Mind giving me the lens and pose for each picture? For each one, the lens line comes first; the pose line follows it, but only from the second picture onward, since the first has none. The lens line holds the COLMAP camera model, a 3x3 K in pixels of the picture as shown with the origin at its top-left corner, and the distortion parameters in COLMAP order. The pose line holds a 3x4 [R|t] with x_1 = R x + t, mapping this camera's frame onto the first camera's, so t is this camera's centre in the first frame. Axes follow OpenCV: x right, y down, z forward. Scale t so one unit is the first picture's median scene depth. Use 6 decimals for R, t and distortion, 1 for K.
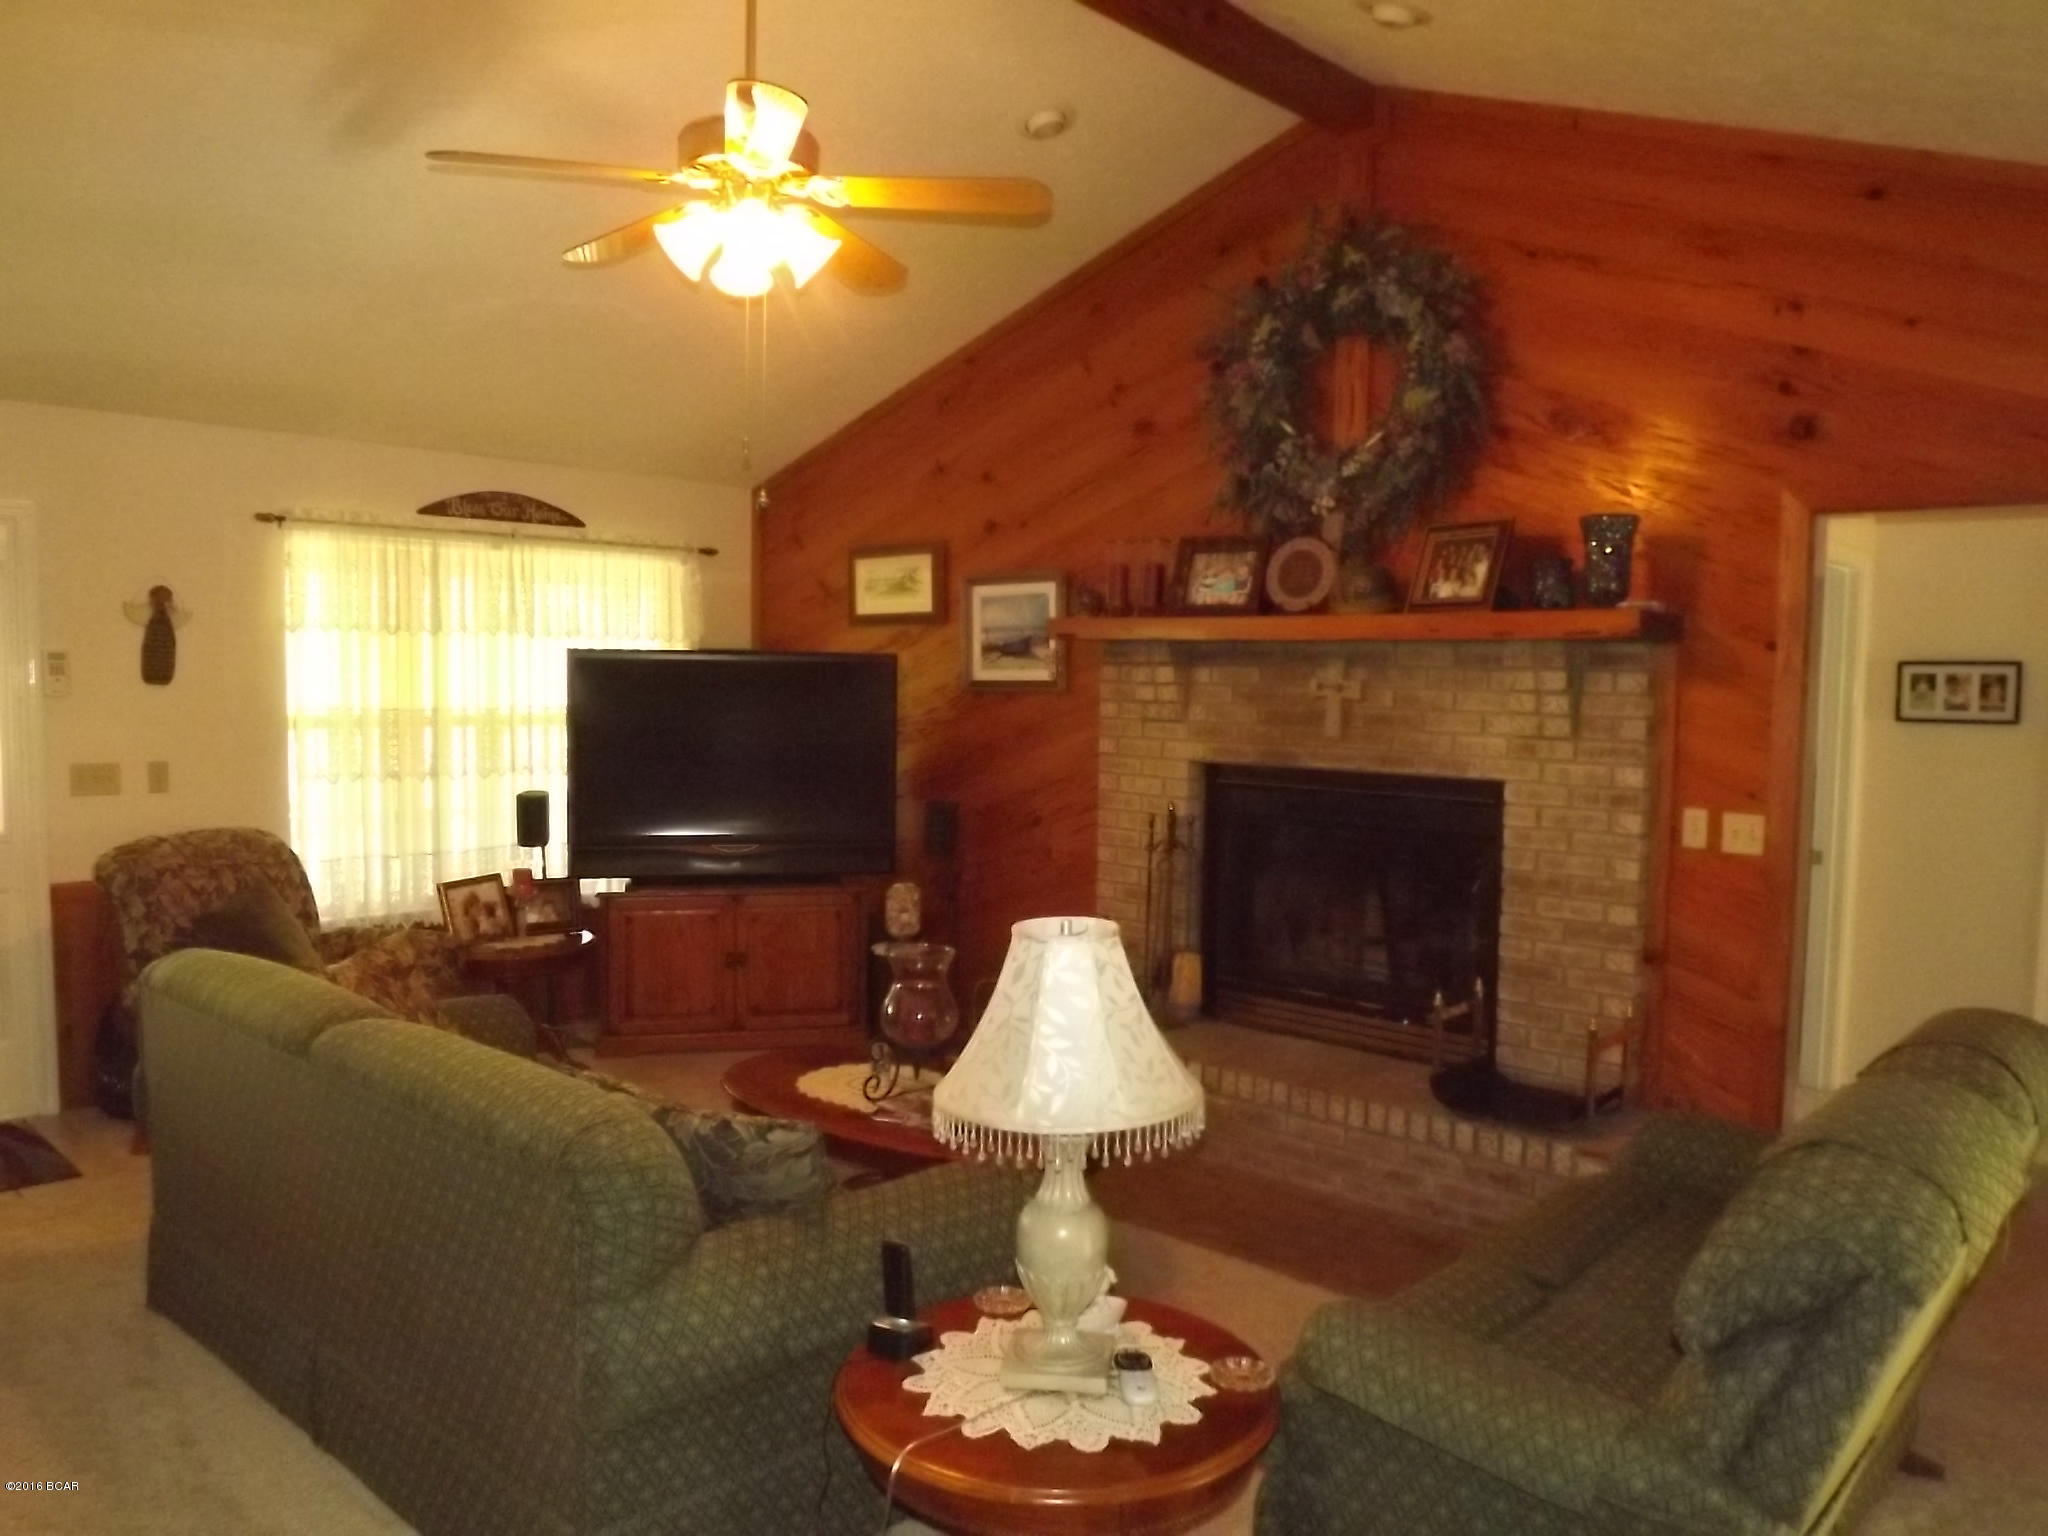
lens RADIAL K [[1492.2, 0, 1022.6], [0, 1492.2, 778.1], [0, 0, 1]] dist [-0.064218, 0.003409]
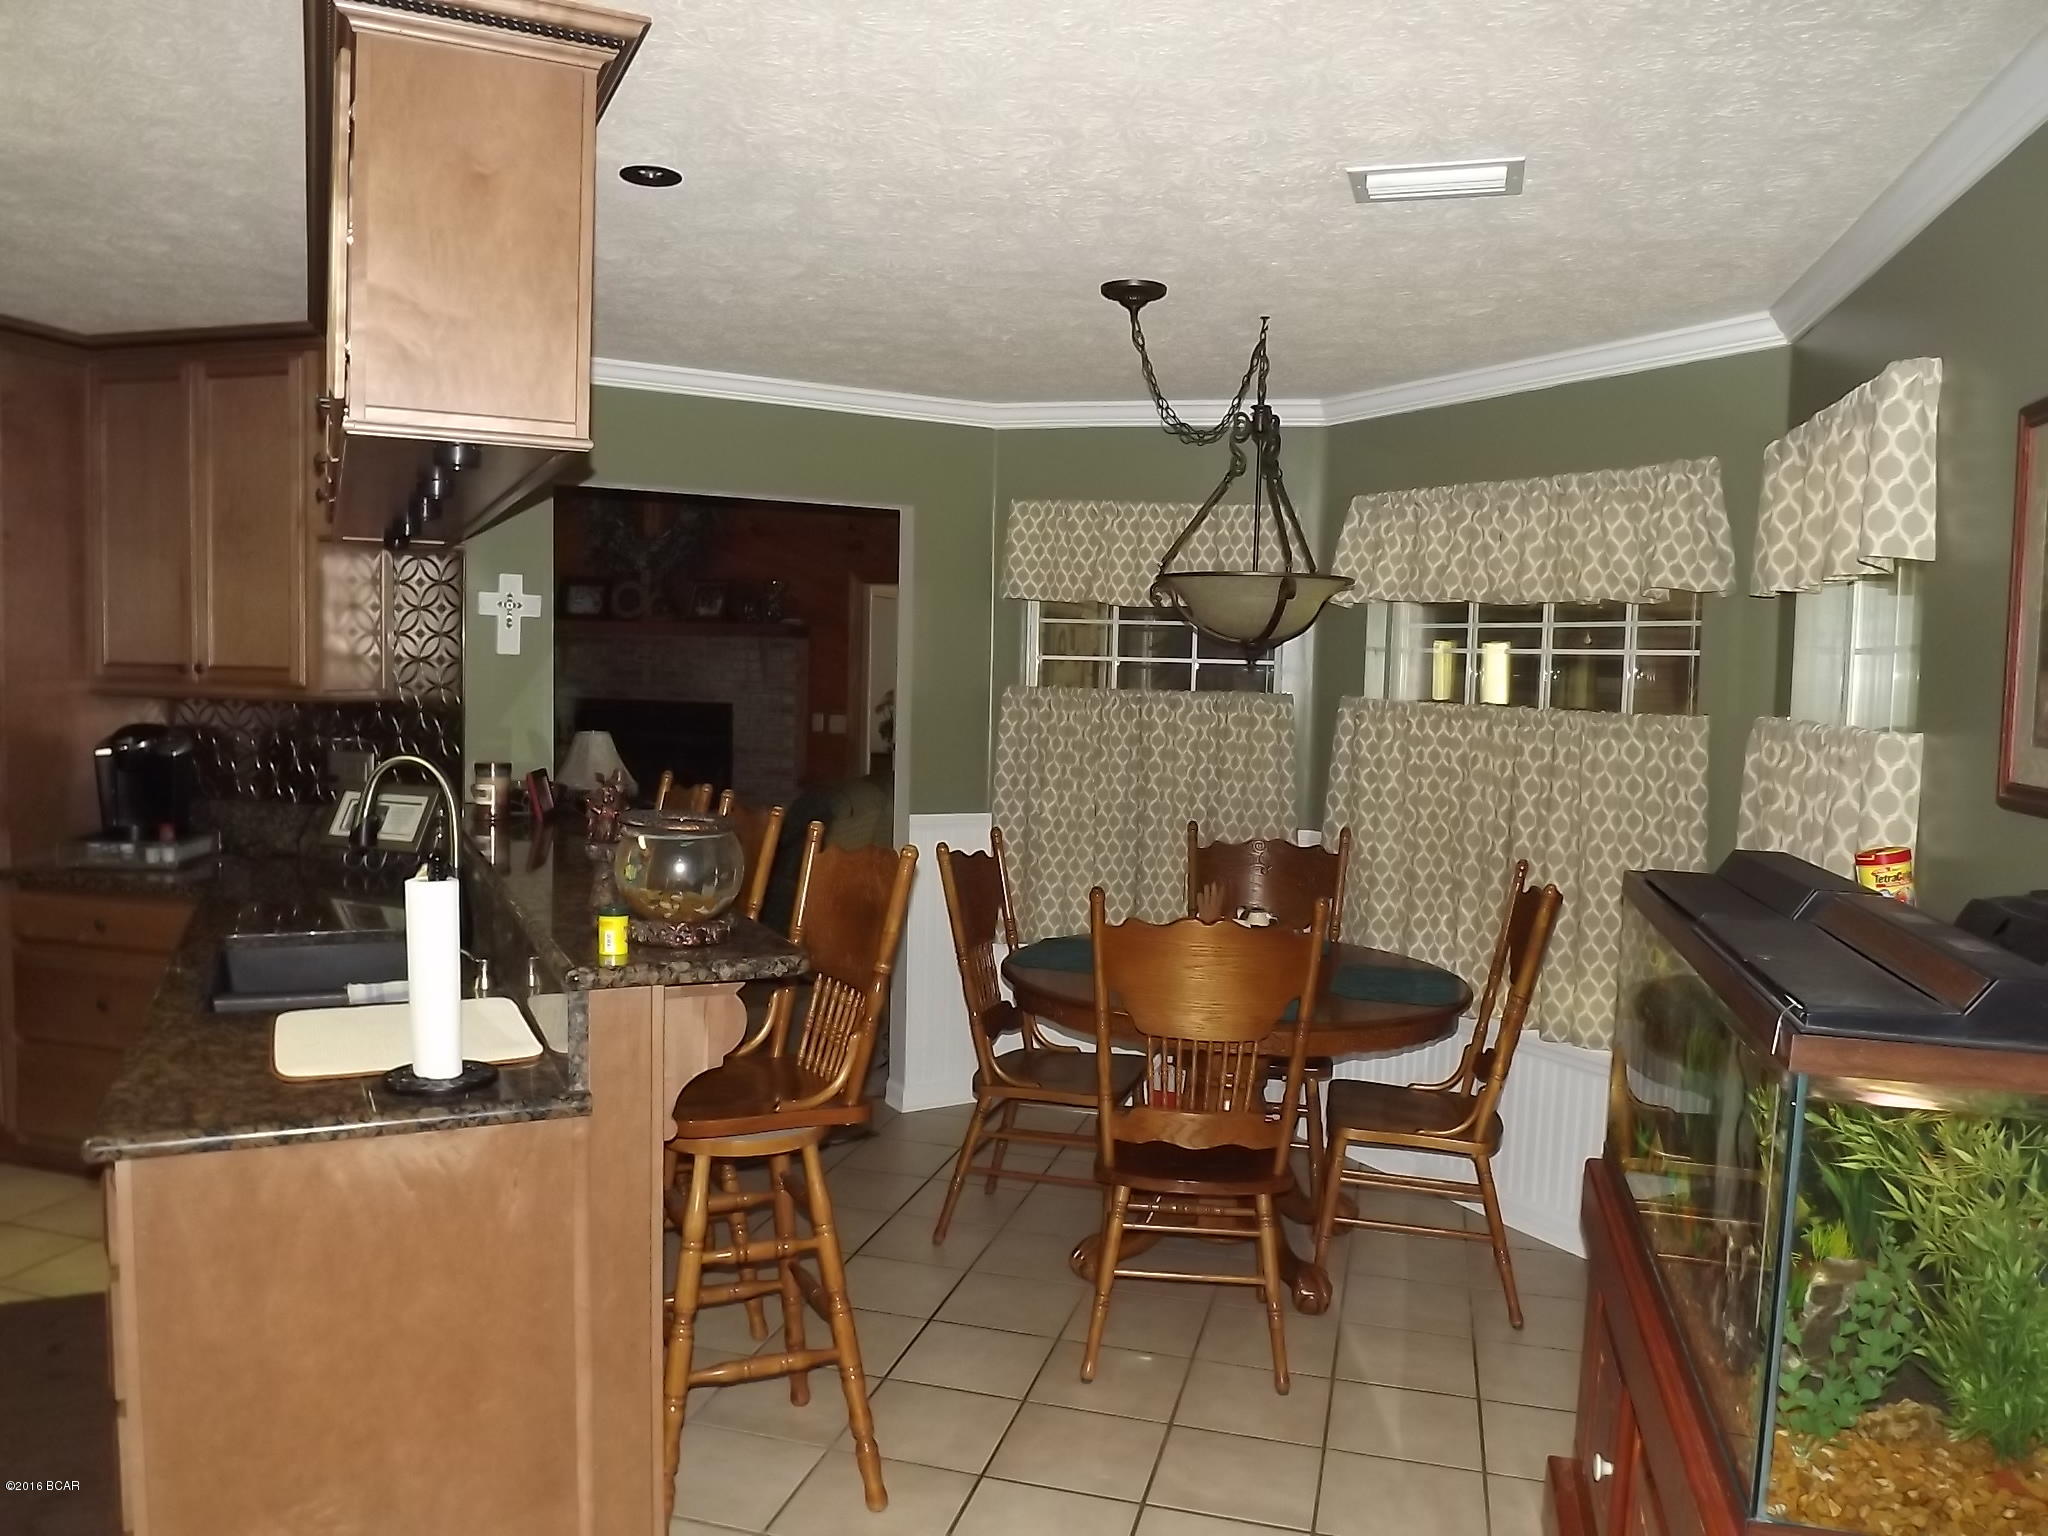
lens RADIAL K [[1492.2, 0, 1022.6], [0, 1492.2, 778.1], [0, 0, 1]] dist [-0.064218, 0.003409]
pose [[0.878580, -0.030133, 0.476644, -0.283239], [0.021162, 0.999484, 0.024181, 0.058311], [-0.477126, -0.011158, 0.878764, -0.922780]]
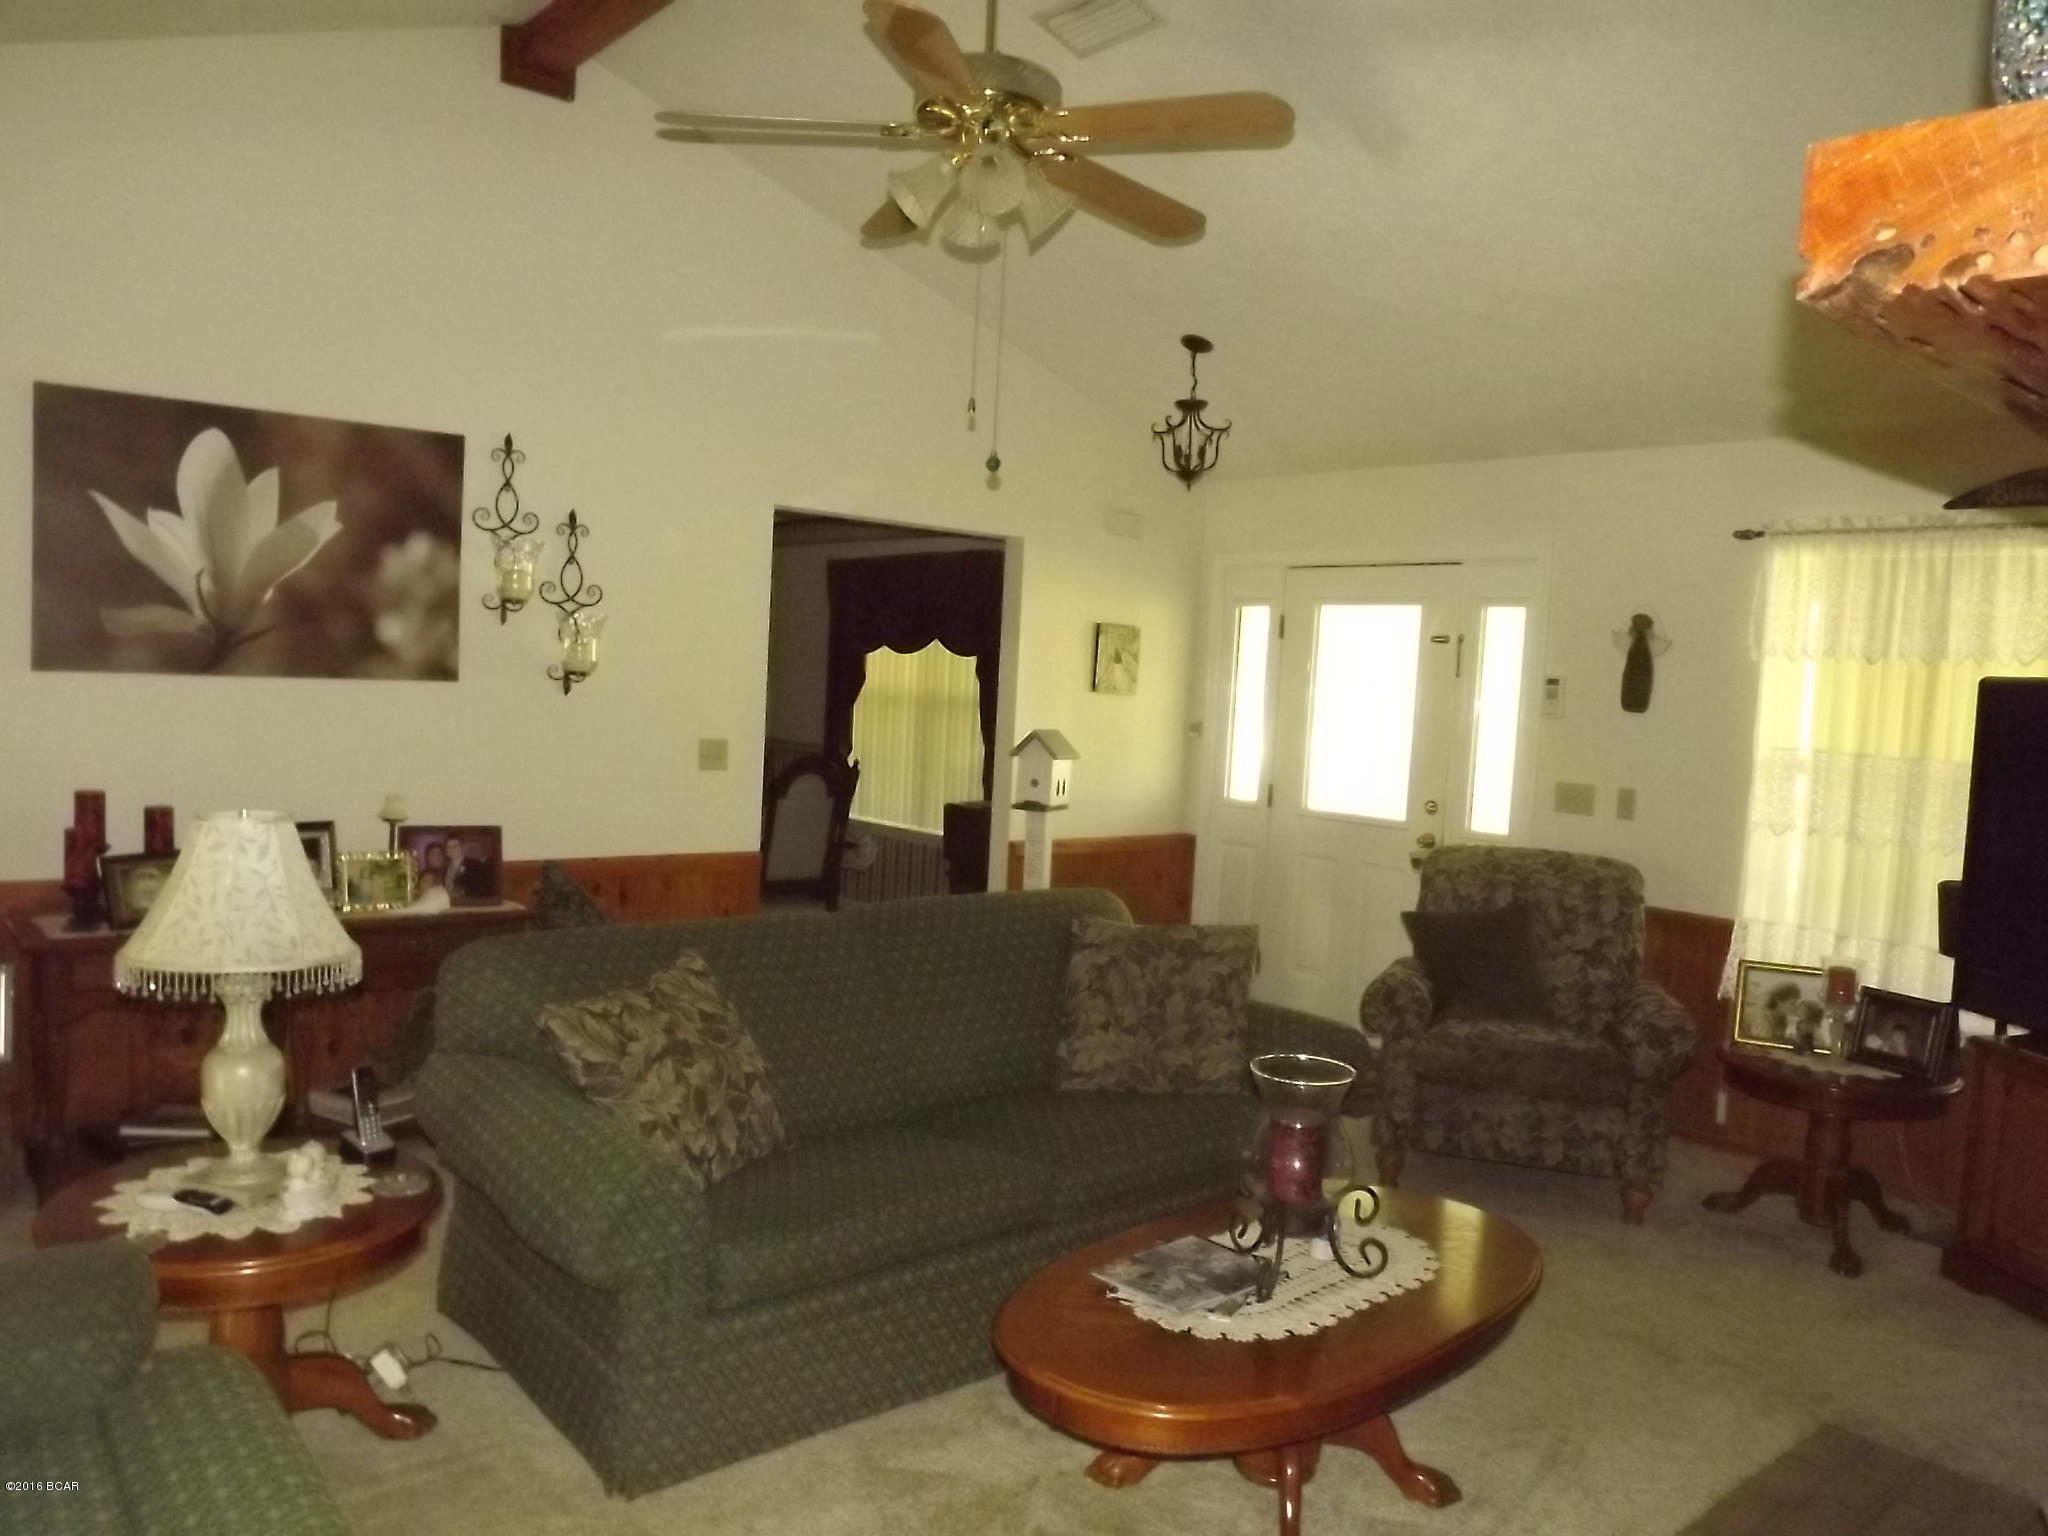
lens RADIAL K [[1470.3, 0, 1036.5], [0, 1470.3, 780.7], [0, 0, 1]] dist [-0.050159, 0.003851]
pose [[-0.094474, 0.049008, -0.994320, 0.468039], [-0.123852, 0.990450, 0.060585, -0.028967], [0.987793, 0.128872, -0.087502, 0.724937]]
